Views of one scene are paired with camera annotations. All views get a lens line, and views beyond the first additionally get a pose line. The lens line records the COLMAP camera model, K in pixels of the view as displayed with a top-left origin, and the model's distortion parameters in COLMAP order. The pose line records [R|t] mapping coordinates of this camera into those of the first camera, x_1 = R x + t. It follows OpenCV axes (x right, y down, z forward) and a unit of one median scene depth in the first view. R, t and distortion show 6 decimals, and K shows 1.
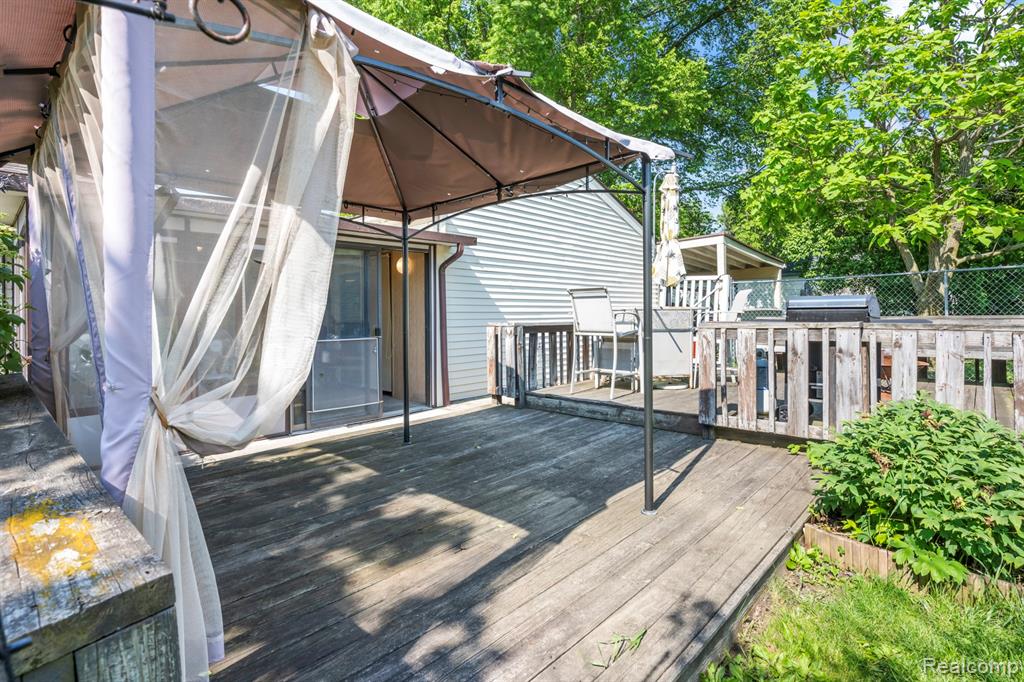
lens RADIAL K [[501.6, 0, 519.3], [0, 501.6, 327.6], [0, 0, 1]] dist [-0.003142, -0.000706]
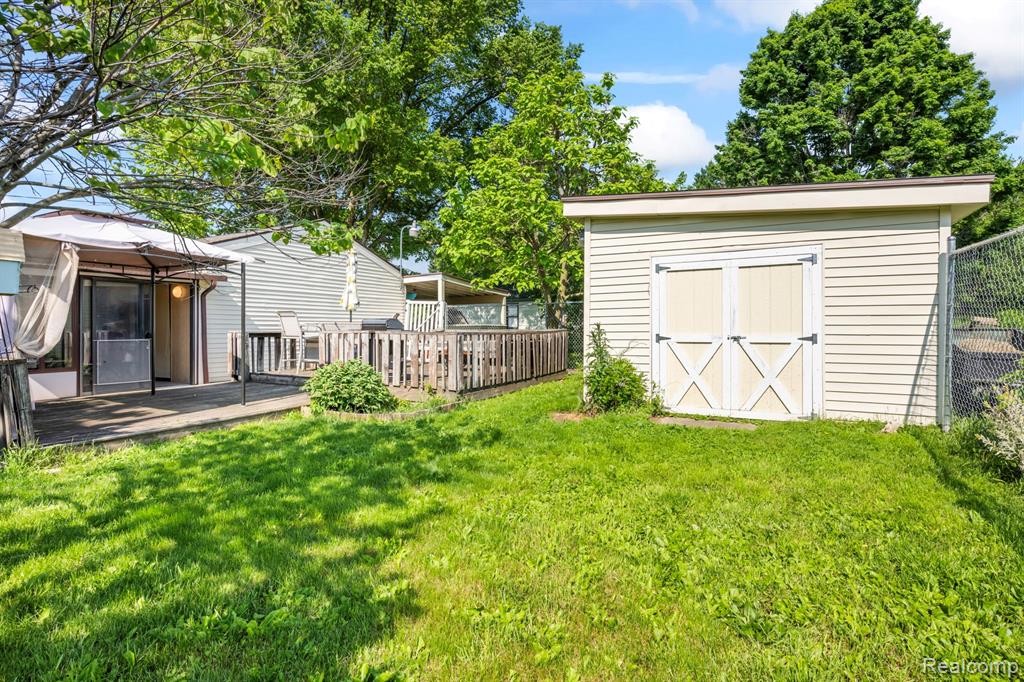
lens RADIAL K [[501.6, 0, 519.3], [0, 501.6, 327.6], [0, 0, 1]] dist [-0.003142, -0.000706]
pose [[0.968768, 0.011025, 0.247722, 0.476069], [-0.003742, 0.999547, -0.029849, 0.025751], [-0.247939, 0.027989, 0.968371, -0.831941]]
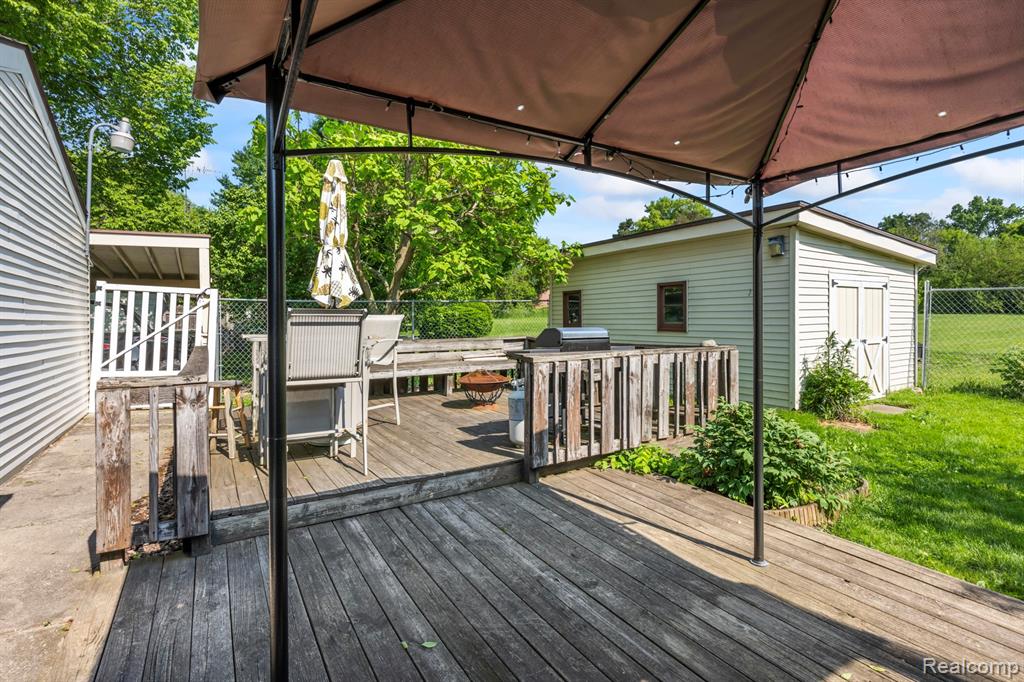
lens RADIAL K [[501.6, 0, 519.3], [0, 501.6, 327.6], [0, 0, 1]] dist [-0.003142, -0.000706]
pose [[0.266299, -0.001350, 0.963889, -0.386622], [0.032127, 0.999456, -0.007476, -0.041662], [-0.963355, 0.032958, 0.266198, 0.585670]]
